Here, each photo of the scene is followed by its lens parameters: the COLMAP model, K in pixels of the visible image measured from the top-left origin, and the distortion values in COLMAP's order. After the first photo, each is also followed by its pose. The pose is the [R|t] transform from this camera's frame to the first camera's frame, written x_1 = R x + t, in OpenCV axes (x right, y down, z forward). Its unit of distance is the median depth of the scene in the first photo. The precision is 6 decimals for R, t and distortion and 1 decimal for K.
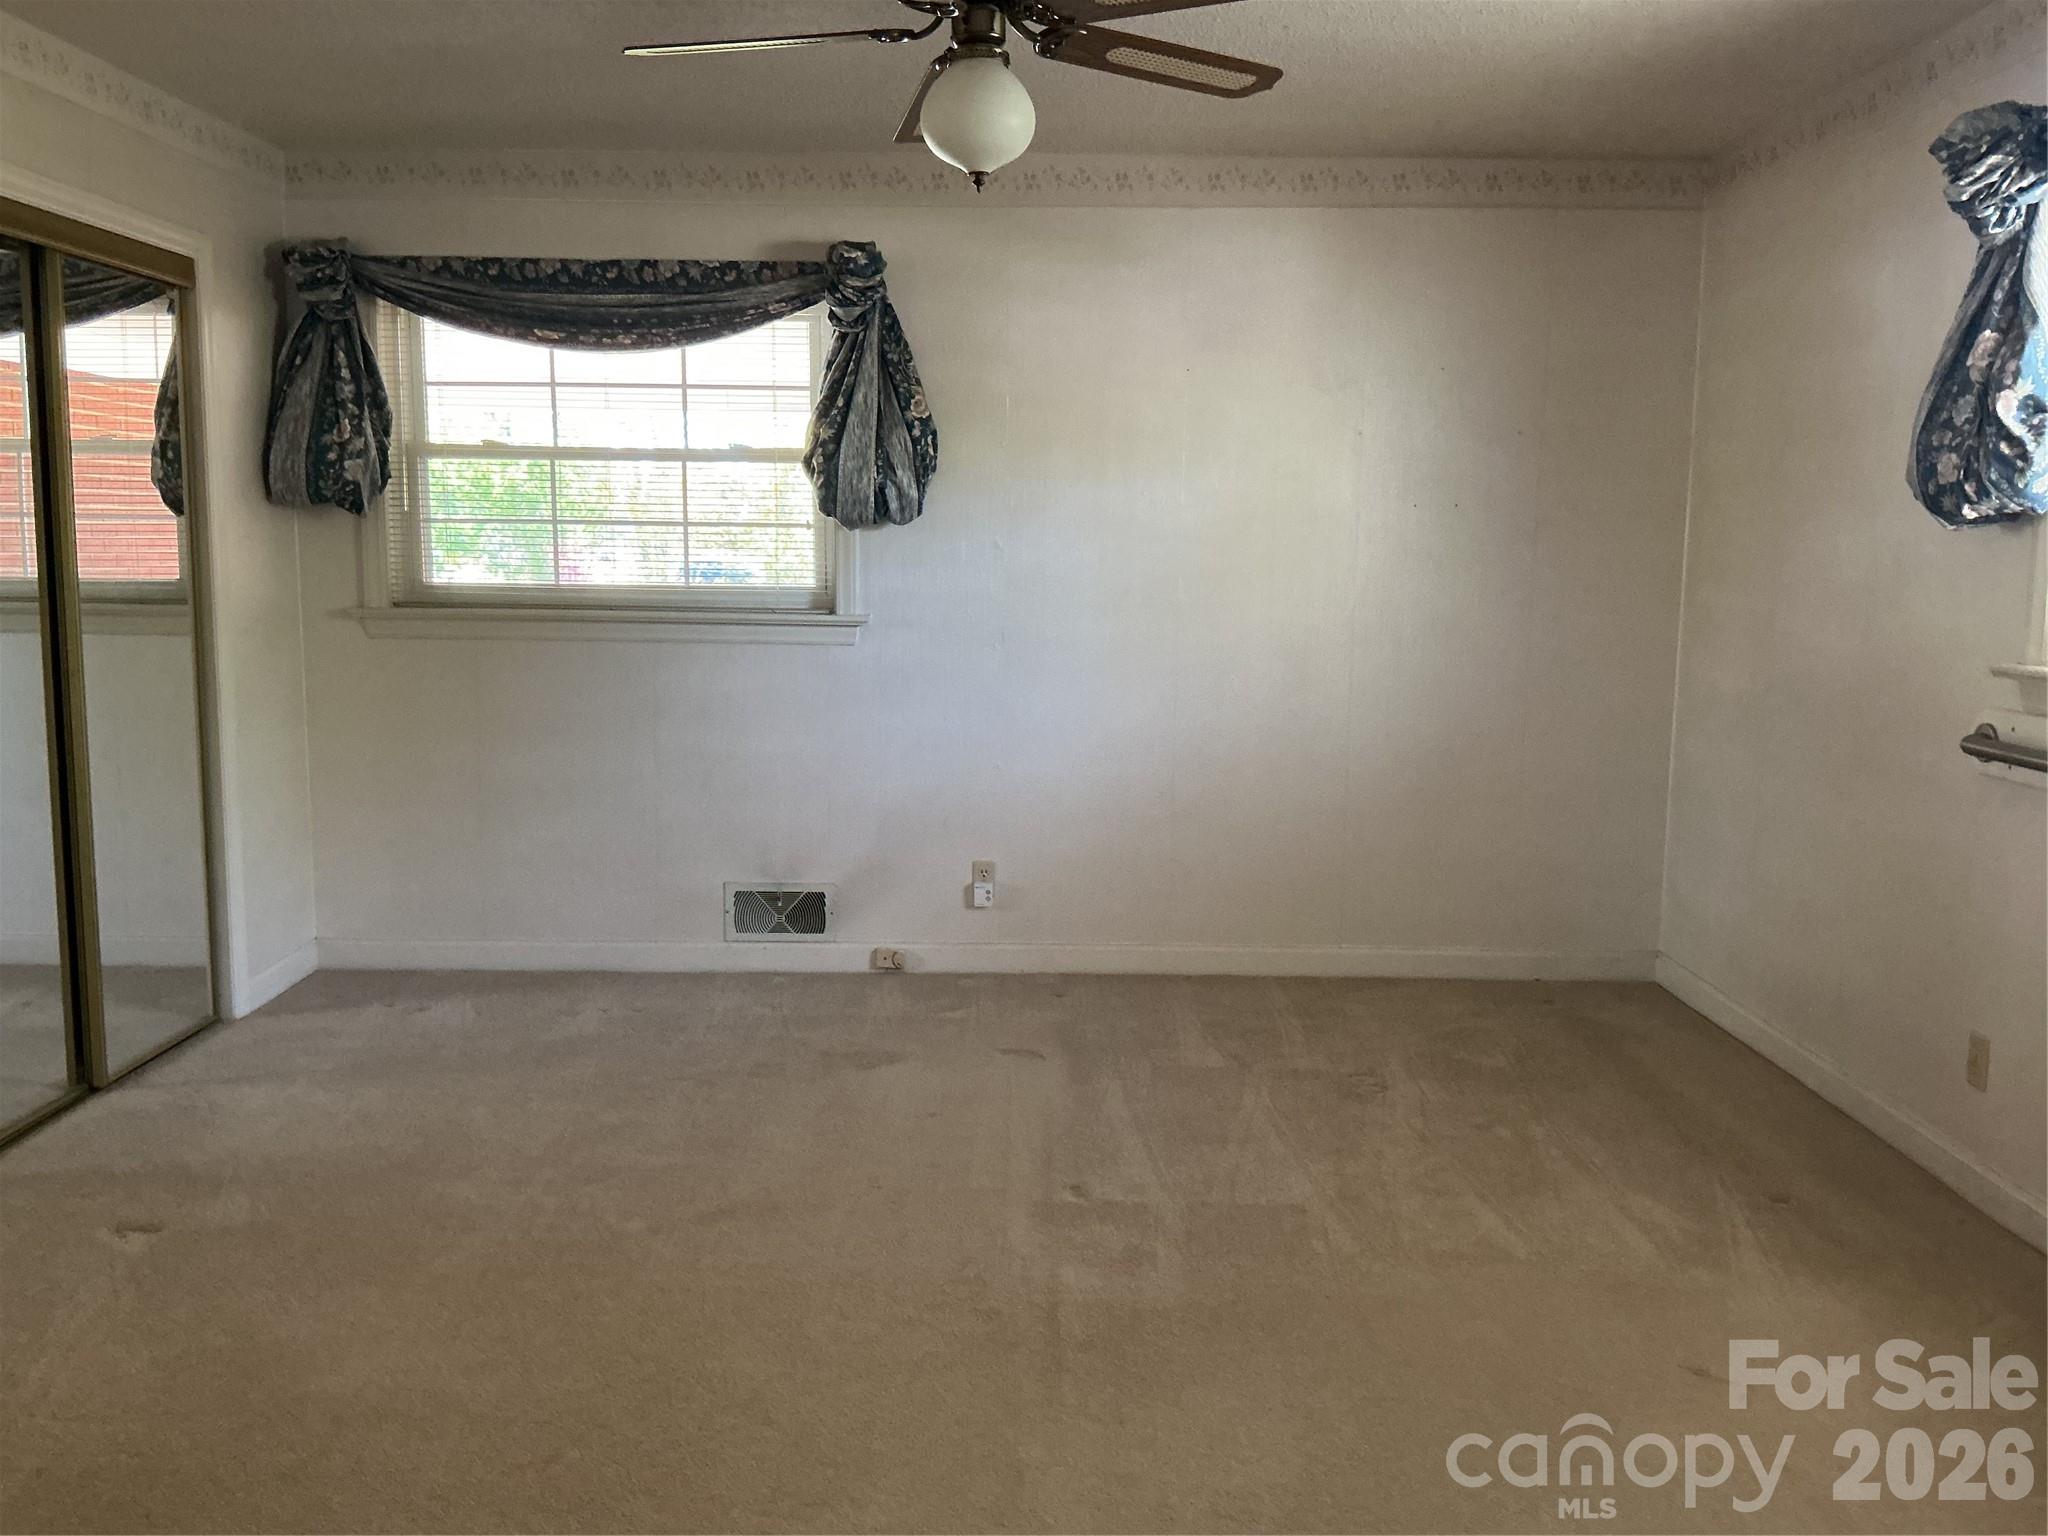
lens RADIAL K [[1684.9, 0, 1024.0], [0, 1684.9, 768.0], [0, 0, 1]] dist [0.129371, -0.284182]
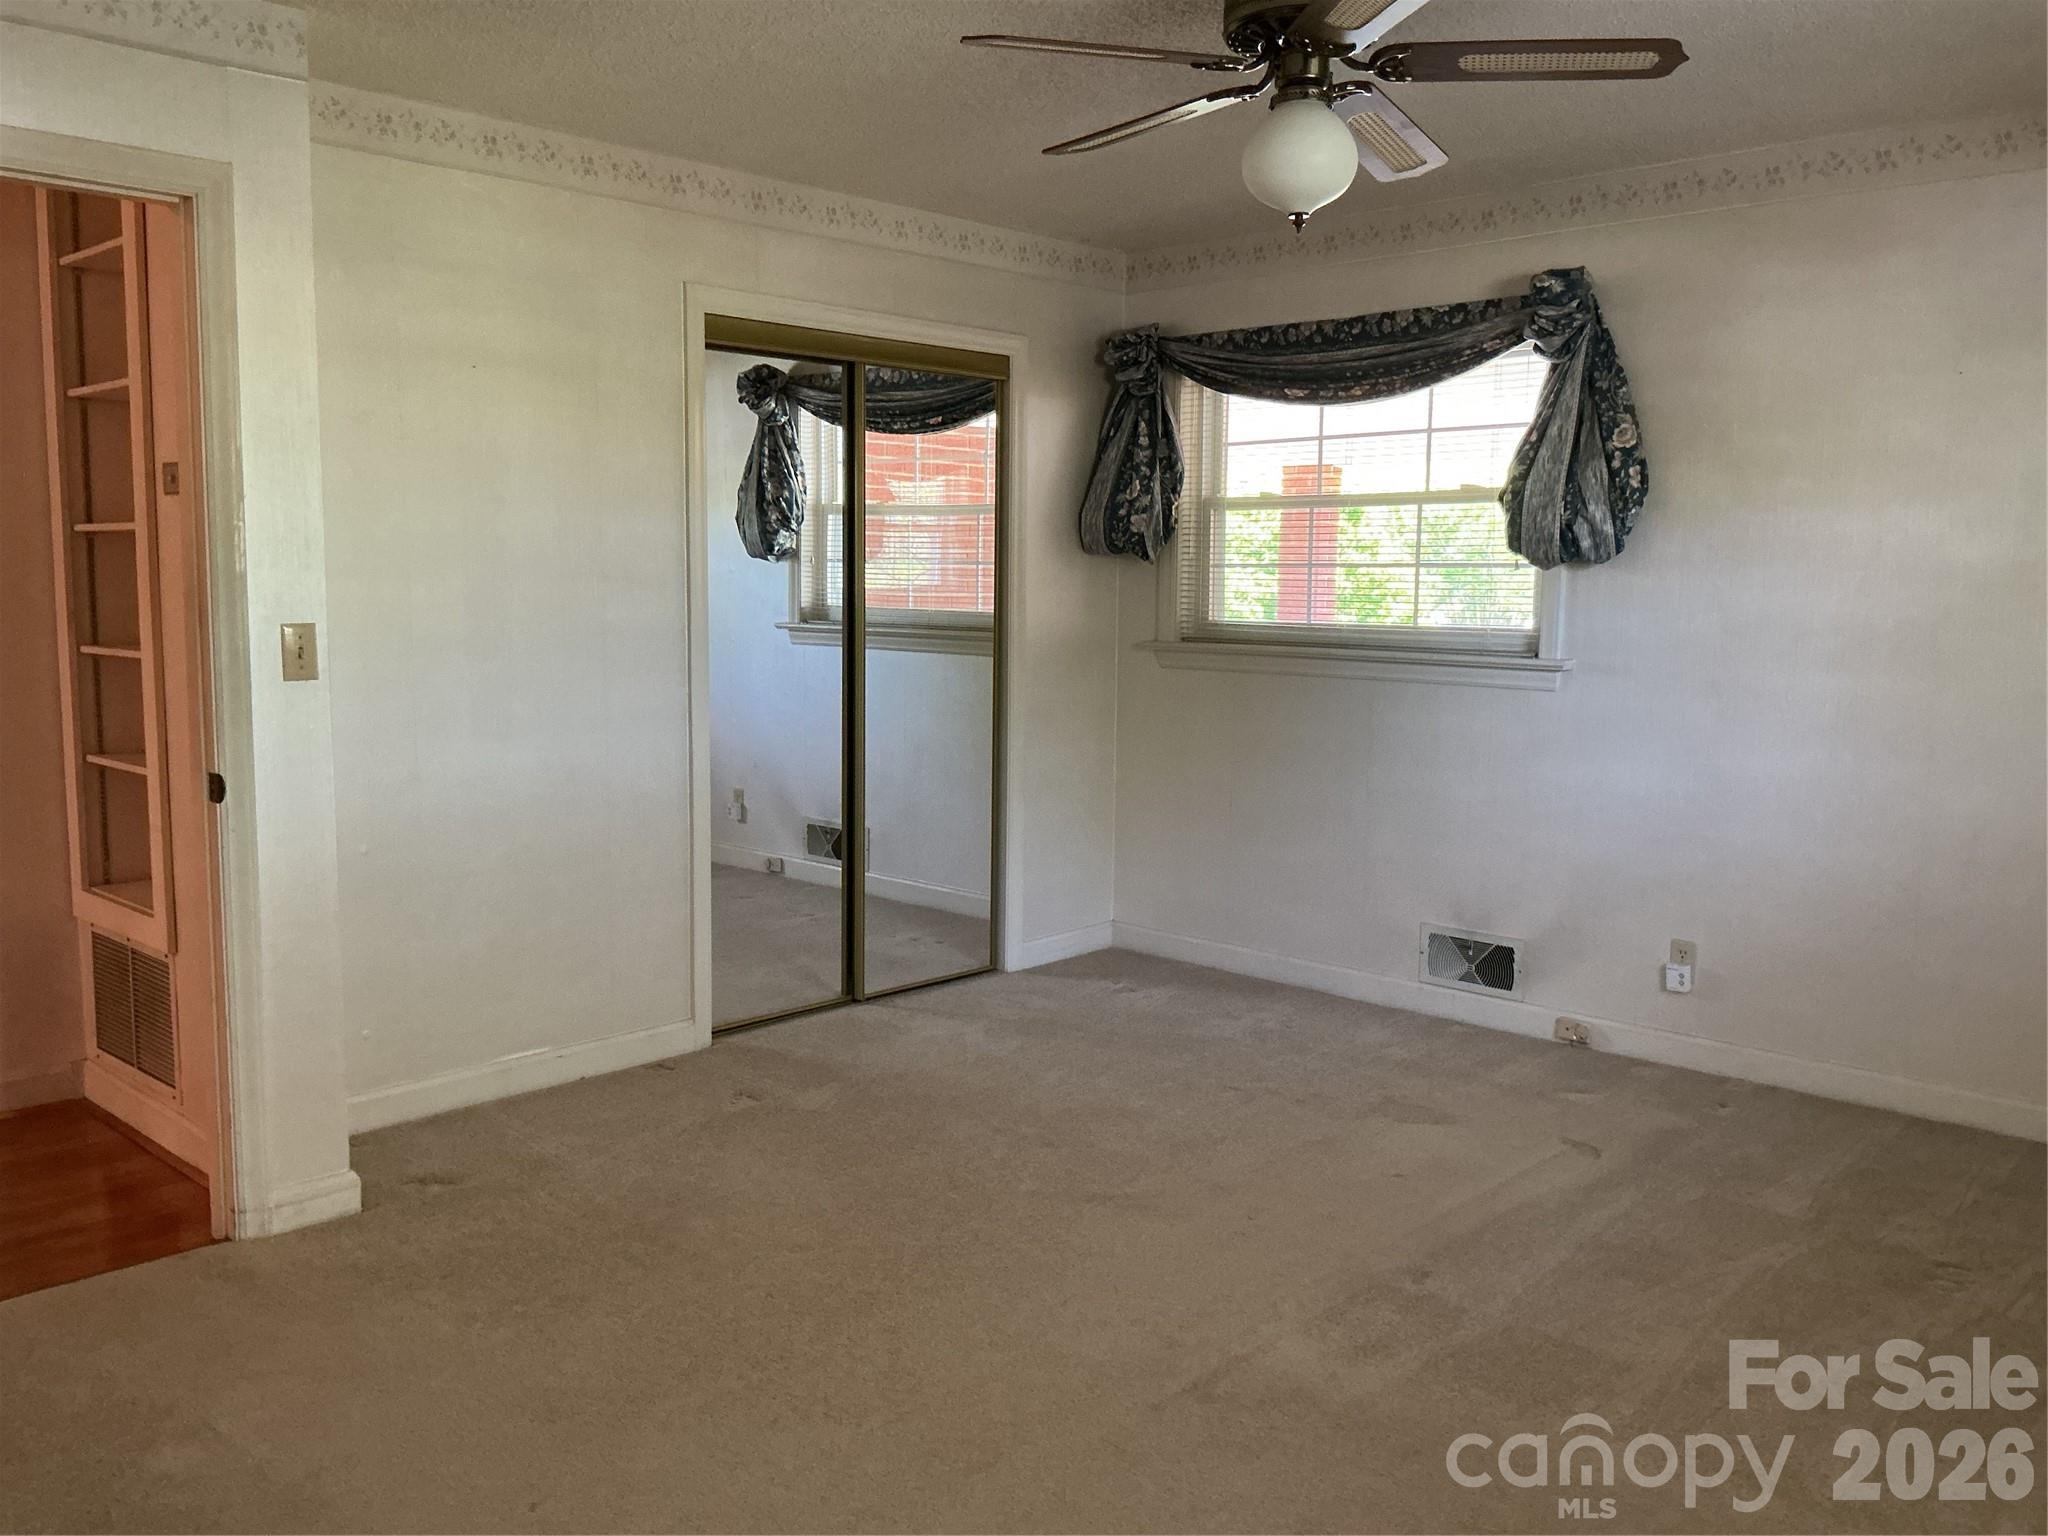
lens RADIAL K [[1684.9, 0, 1024.0], [0, 1684.9, 768.0], [0, 0, 1]] dist [0.129371, -0.284182]
pose [[0.724002, 0.076477, -0.685546, 0.351926], [-0.094253, 0.995482, 0.011512, -0.013395], [0.683328, 0.056280, 0.727939, 0.111783]]
